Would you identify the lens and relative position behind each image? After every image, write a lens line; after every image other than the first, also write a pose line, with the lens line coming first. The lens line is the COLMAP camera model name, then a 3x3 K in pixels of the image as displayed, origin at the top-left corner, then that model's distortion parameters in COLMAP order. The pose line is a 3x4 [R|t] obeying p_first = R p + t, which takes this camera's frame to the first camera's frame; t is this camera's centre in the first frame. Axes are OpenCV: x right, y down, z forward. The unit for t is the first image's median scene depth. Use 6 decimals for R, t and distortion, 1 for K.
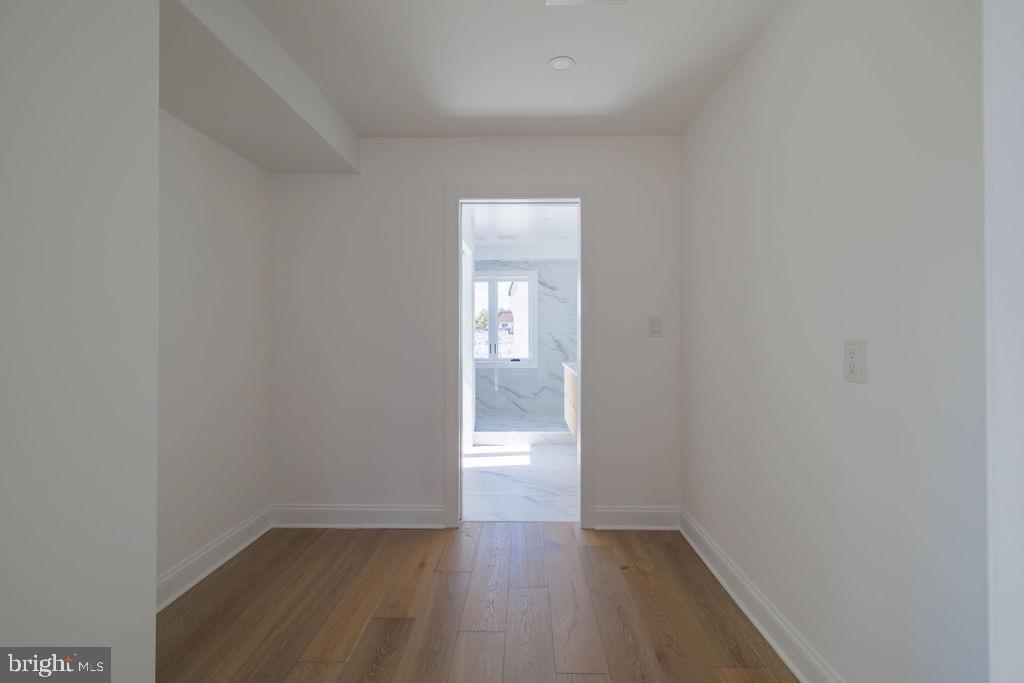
lens RADIAL K [[445.3, 0, 508.6], [0, 445.3, 335.3], [0, 0, 1]] dist [-0.002910, 0.000739]
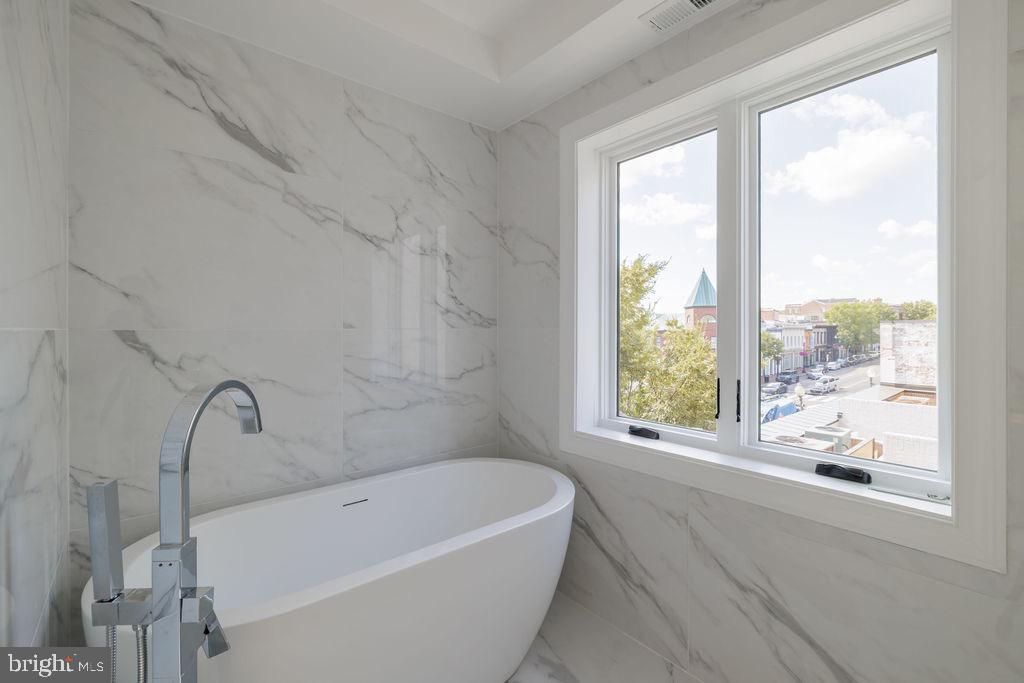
lens RADIAL K [[445.3, 0, 512.9], [0, 445.3, 330.8], [0, 0, 1]] dist [-0.002910, 0.000739]
pose [[0.662589, 0.006680, -0.748953, 0.067388], [-0.003660, 0.999977, 0.005681, -0.007251], [0.748974, -0.001023, 0.662598, 0.776666]]
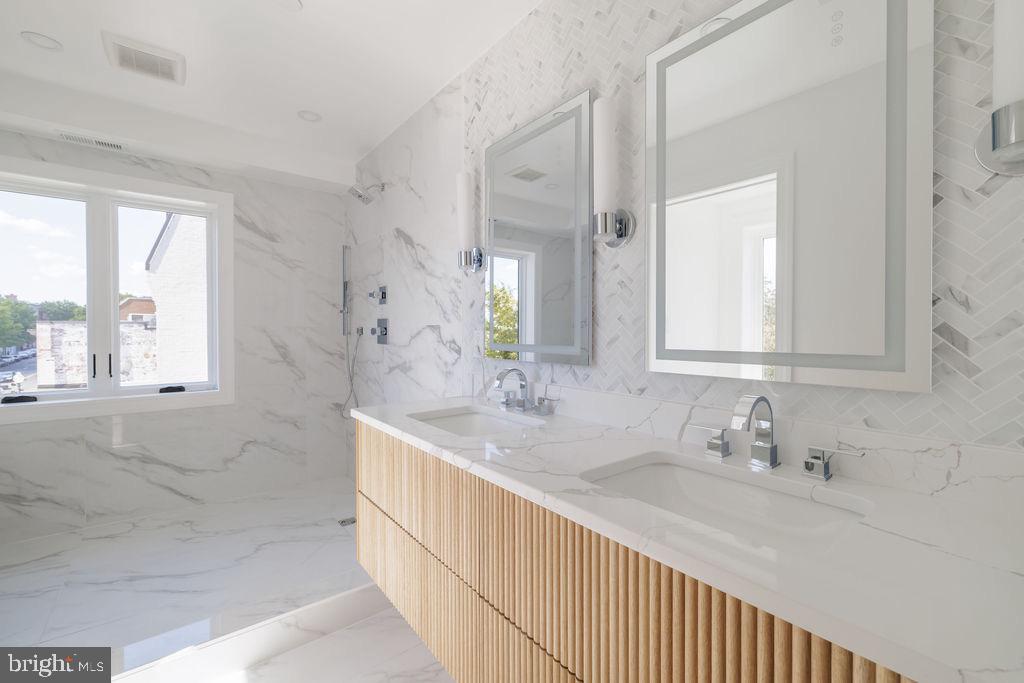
lens RADIAL K [[445.3, 0, 522.8], [0, 445.3, 337.1], [0, 0, 1]] dist [-0.002910, 0.000739]
pose [[0.760935, -0.001983, 0.648825, -0.006176], [-0.004568, 0.999954, 0.008413, -0.001146], [-0.648812, -0.009366, 0.760891, 0.448734]]
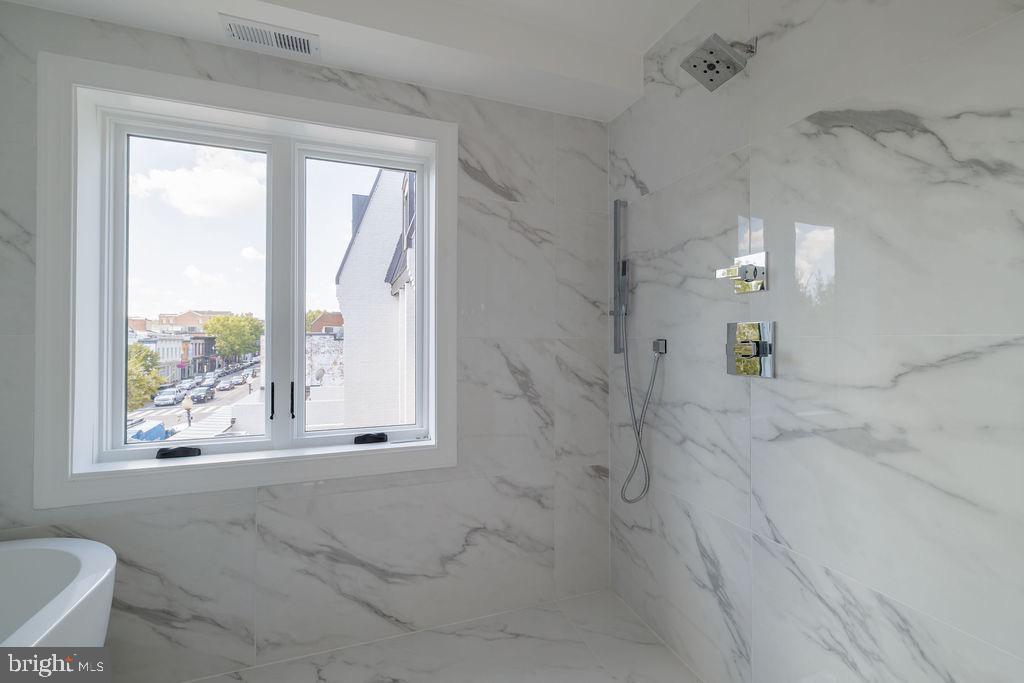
lens RADIAL K [[445.3, 0, 509.4], [0, 445.3, 337.0], [0, 0, 1]] dist [-0.002910, 0.000739]
pose [[0.929826, 0.009156, 0.367887, -0.007524], [-0.005099, 0.999915, -0.011999, -0.005039], [-0.367965, 0.009281, 0.929793, 0.720594]]
